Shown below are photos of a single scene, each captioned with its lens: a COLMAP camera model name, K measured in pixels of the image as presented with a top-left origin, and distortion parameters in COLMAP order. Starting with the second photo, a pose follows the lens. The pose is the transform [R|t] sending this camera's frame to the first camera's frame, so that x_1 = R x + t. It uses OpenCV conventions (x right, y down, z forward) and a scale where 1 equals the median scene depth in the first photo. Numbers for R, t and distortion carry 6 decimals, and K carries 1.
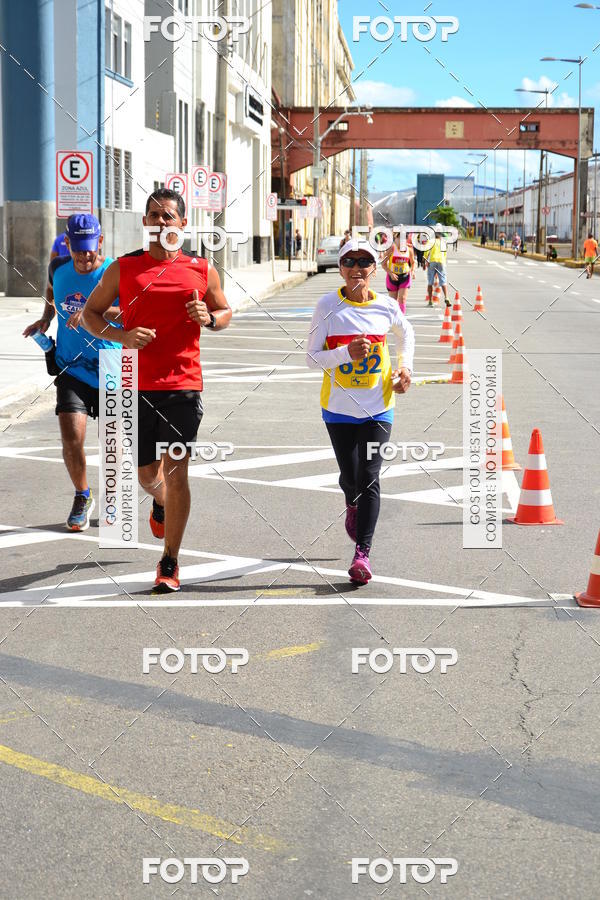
lens RADIAL K [[2094.3, 0, 324.8], [0, 2094.3, 452.7], [0, 0, 1]] dist [0.013498, 0.301489]
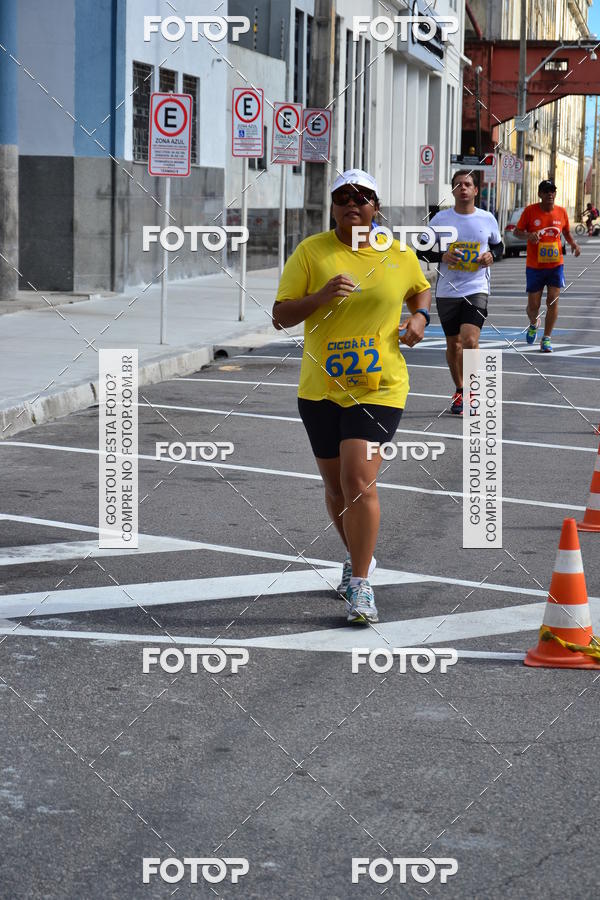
lens RADIAL K [[2317.6, 0, 335.6], [0, 2317.6, 451.1], [0, 0, 1]] dist [-0.000941, 1.105167]
pose [[0.994845, 0.021695, -0.099061, 0.015102], [-0.021462, 0.999764, 0.003425, -0.015337], [0.099112, -0.001282, 0.995075, 0.147751]]
